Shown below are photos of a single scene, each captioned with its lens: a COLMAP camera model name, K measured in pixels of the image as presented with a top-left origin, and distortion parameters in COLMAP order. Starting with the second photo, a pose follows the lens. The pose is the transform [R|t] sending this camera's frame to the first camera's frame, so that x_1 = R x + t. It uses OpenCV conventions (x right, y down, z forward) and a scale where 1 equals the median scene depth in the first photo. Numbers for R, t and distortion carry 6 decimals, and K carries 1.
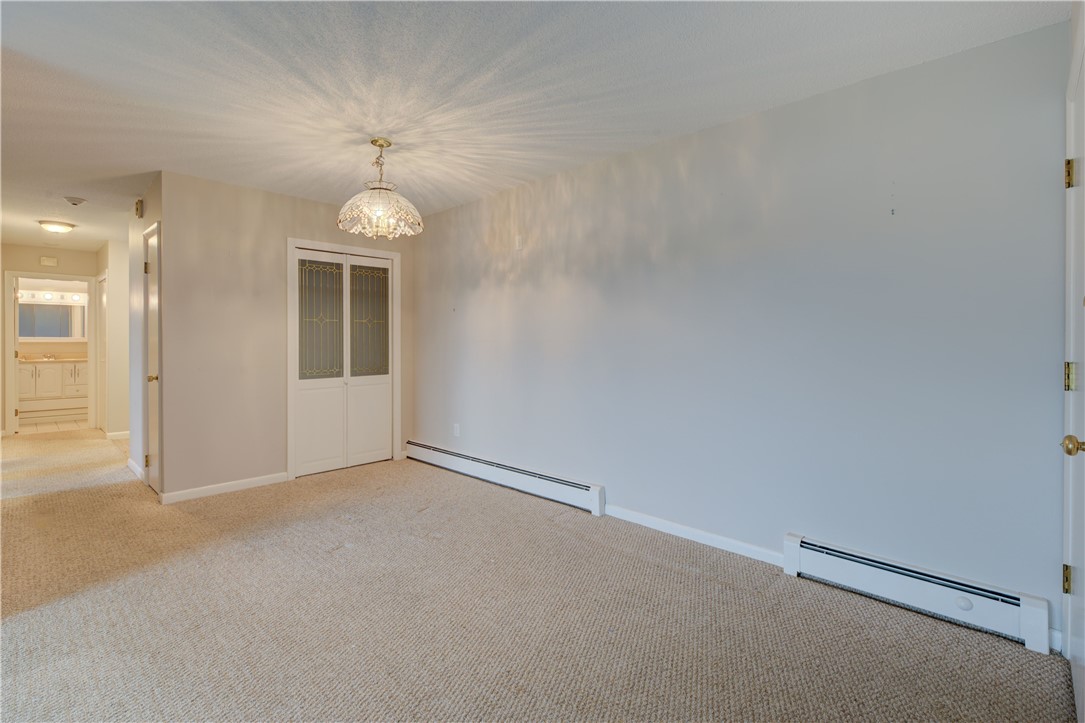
lens RADIAL K [[497.0, 0, 545.1], [0, 497.0, 344.7], [0, 0, 1]] dist [0.000284, 0.000402]
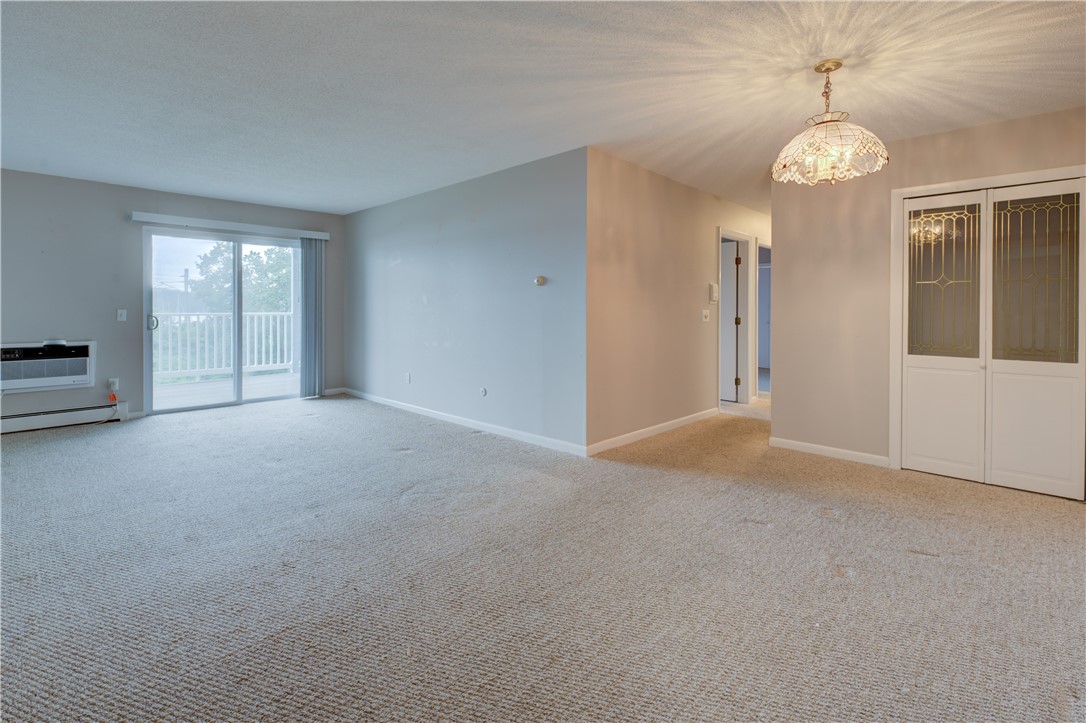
lens RADIAL K [[503.8, 0, 536.2], [0, 503.8, 312.1], [0, 0, 1]] dist [-0.002296, -0.000203]
pose [[-0.011993, 0.009778, -0.999880, 0.397134], [-0.015631, 0.999828, 0.009965, 0.000305], [0.999806, 0.015748, -0.011838, 0.411433]]
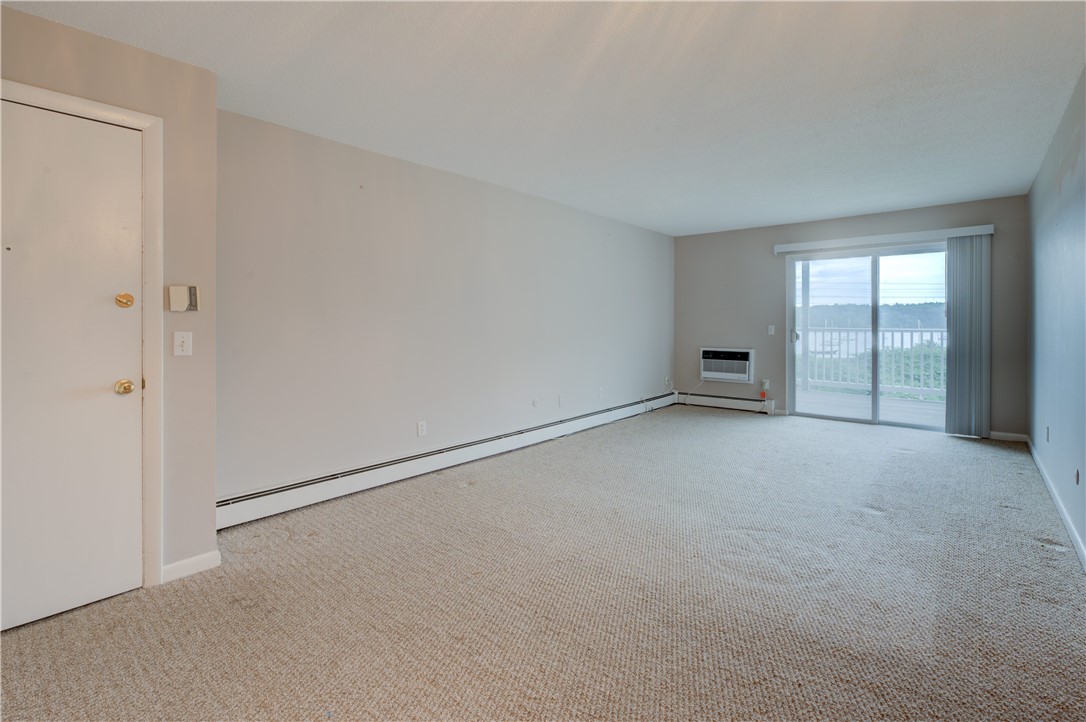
lens RADIAL K [[503.3, 0, 550.2], [0, 503.3, 320.6], [0, 0, 1]] dist [0.000036, -0.001565]
pose [[-0.998701, 0.004913, -0.050714, -0.082041], [0.004474, 0.999951, 0.008776, -0.009078], [0.050754, 0.008538, -0.998675, 0.899235]]
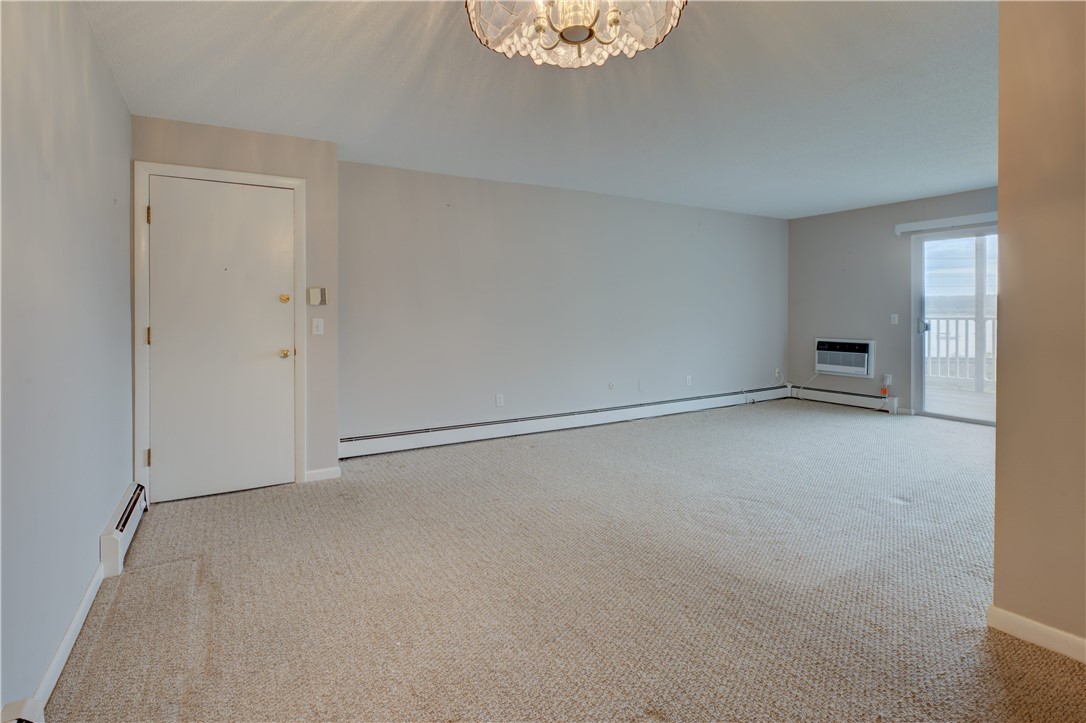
lens RADIAL K [[542.8, 0, 543.5], [0, 542.8, 310.8], [0, 0, 1]] dist [0.001385, 0.000199]
pose [[-0.959764, 0.009753, 0.280640, -0.337621], [0.012097, 0.999905, 0.006620, -0.008054], [-0.280549, 0.009749, -0.959790, 1.100514]]
